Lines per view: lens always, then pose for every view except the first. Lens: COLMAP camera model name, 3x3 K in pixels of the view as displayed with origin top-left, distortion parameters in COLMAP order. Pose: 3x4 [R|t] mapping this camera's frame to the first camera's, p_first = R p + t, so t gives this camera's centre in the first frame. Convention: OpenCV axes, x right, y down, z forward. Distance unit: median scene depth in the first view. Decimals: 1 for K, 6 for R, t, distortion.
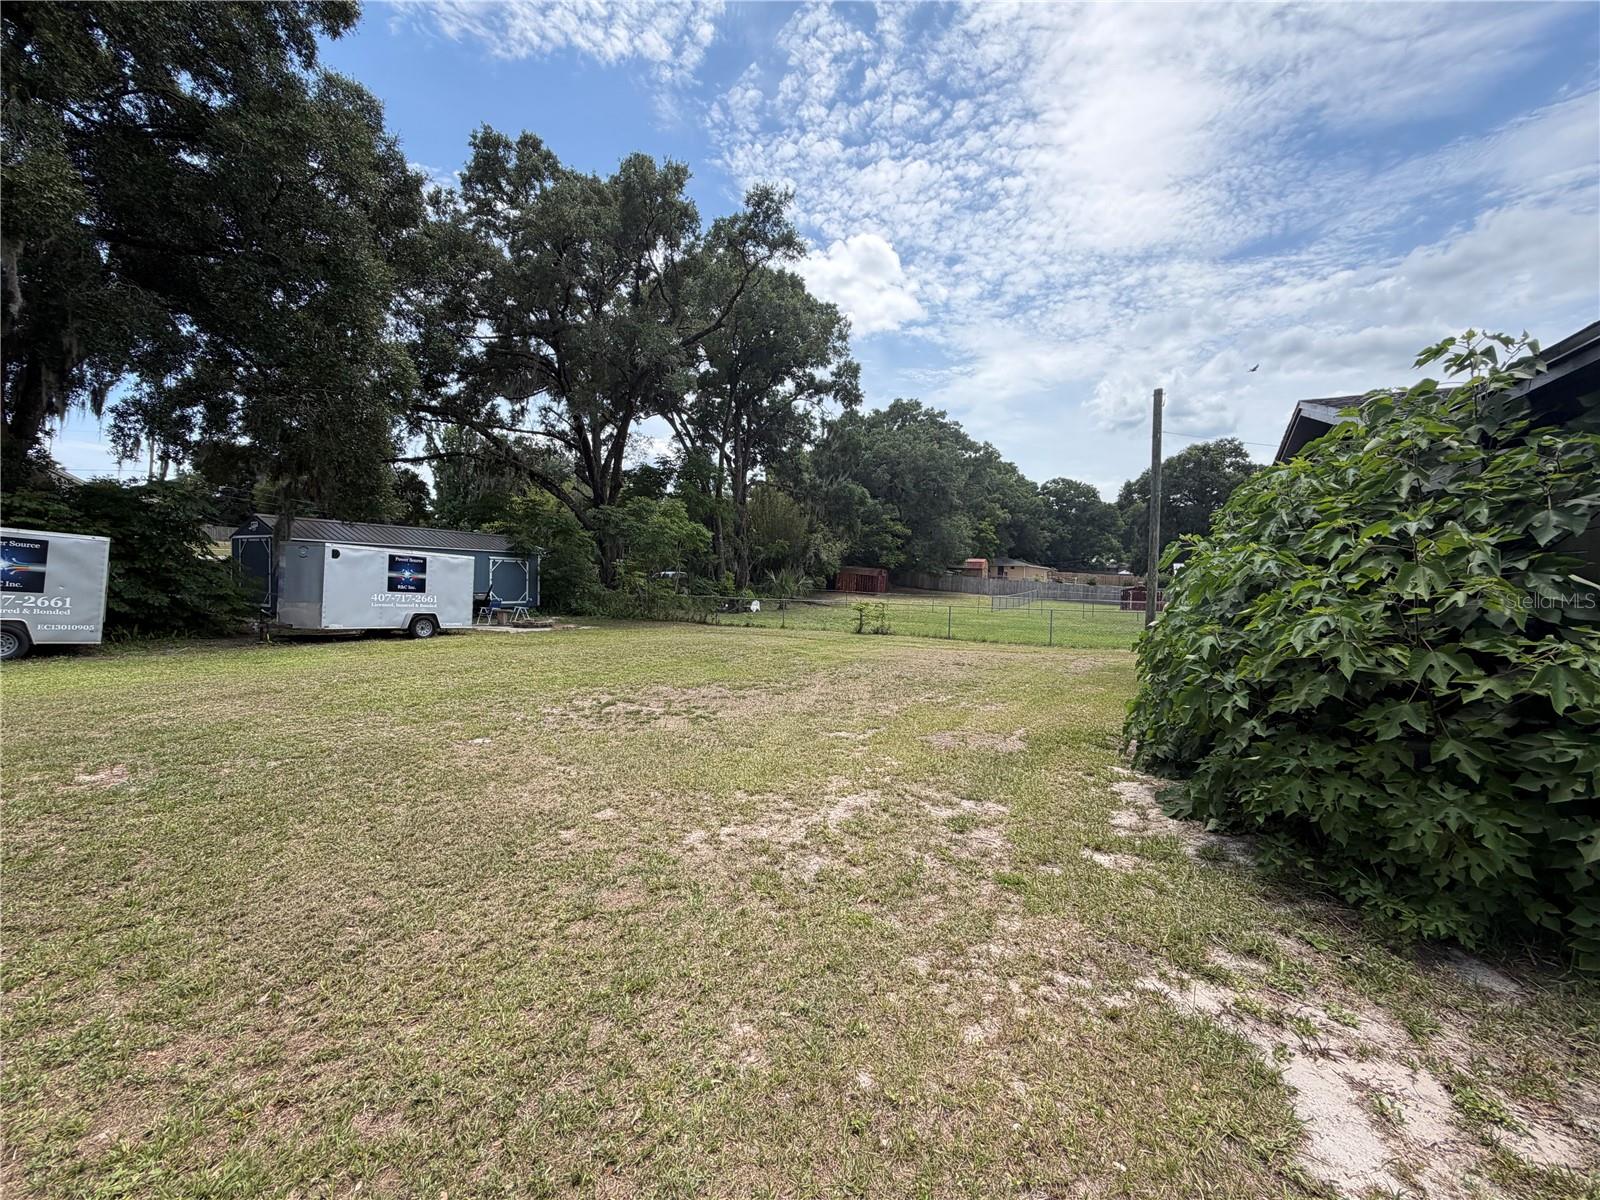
lens RADIAL K [[632.9, 0, 791.3], [0, 632.9, 593.1], [0, 0, 1]] dist [0.001118, 0.000310]
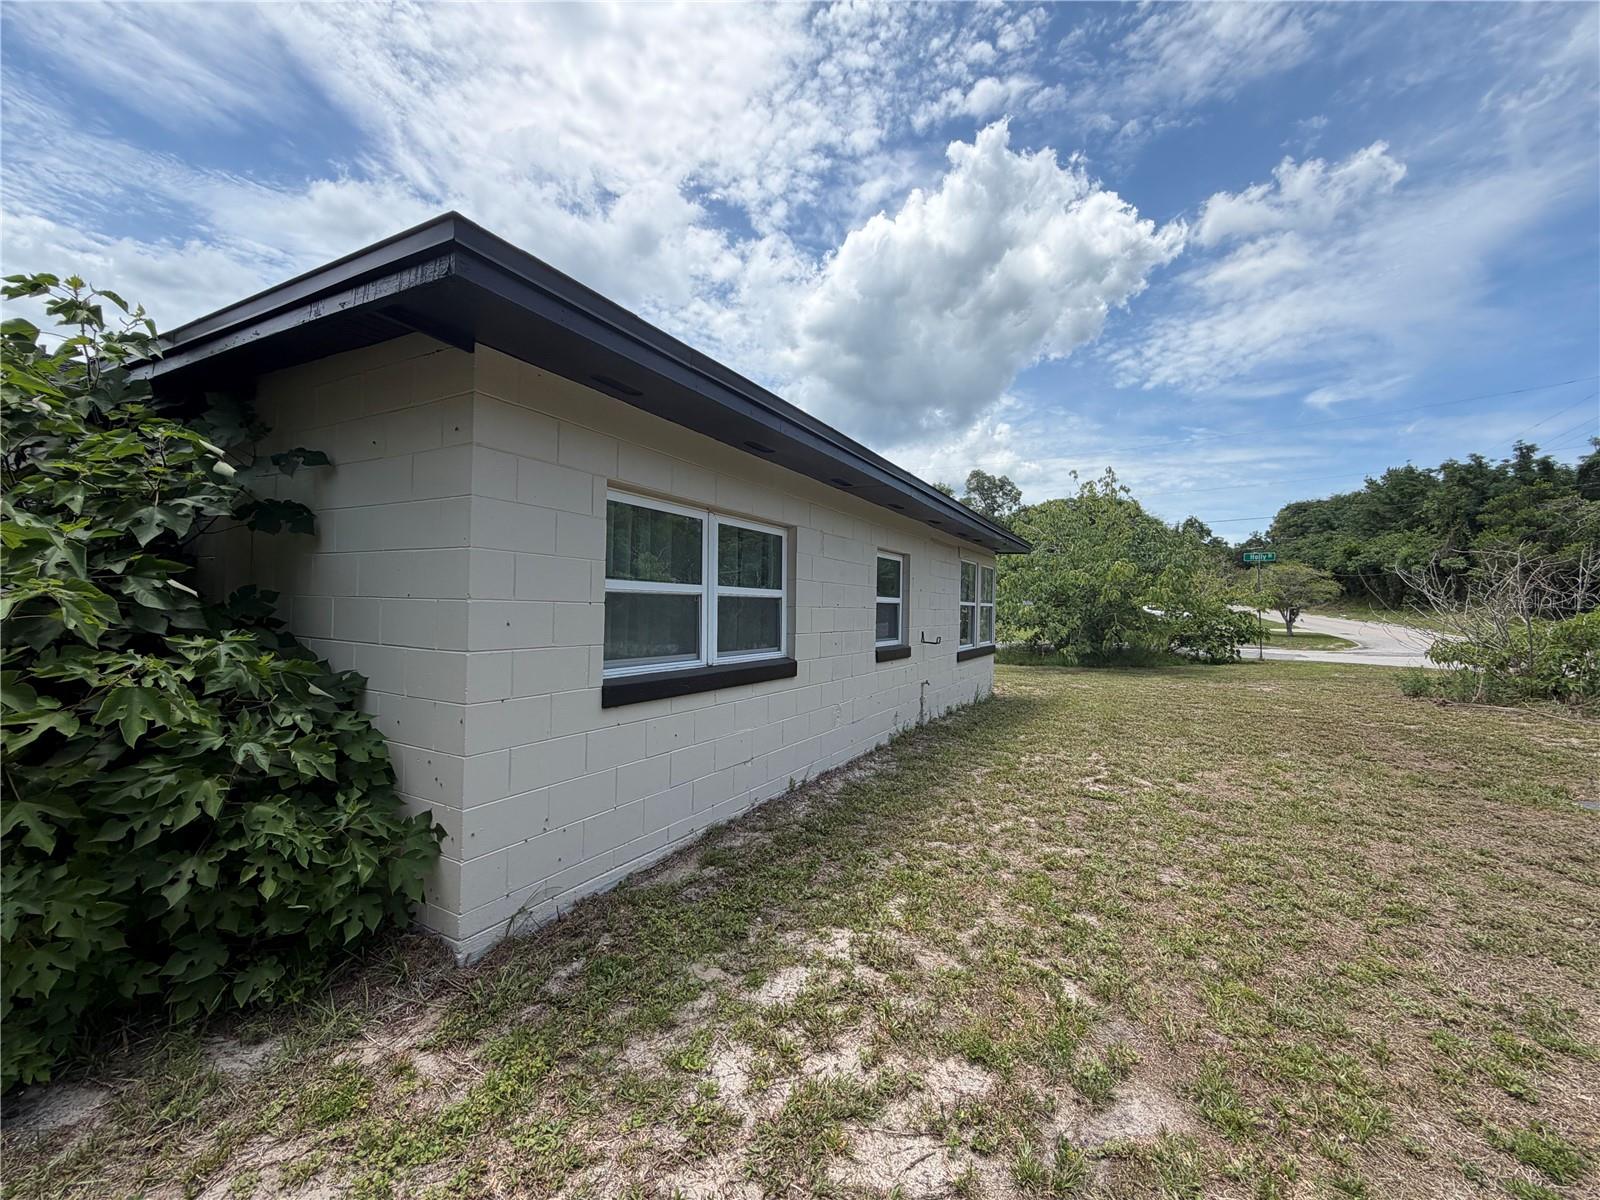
lens RADIAL K [[632.9, 0, 791.3], [0, 632.9, 593.1], [0, 0, 1]] dist [0.001118, 0.000310]
pose [[-0.005621, -0.000230, 0.999984, 0.288468], [0.007035, 0.999975, 0.000270, -0.003566], [-0.999959, 0.007037, -0.005619, 0.107597]]
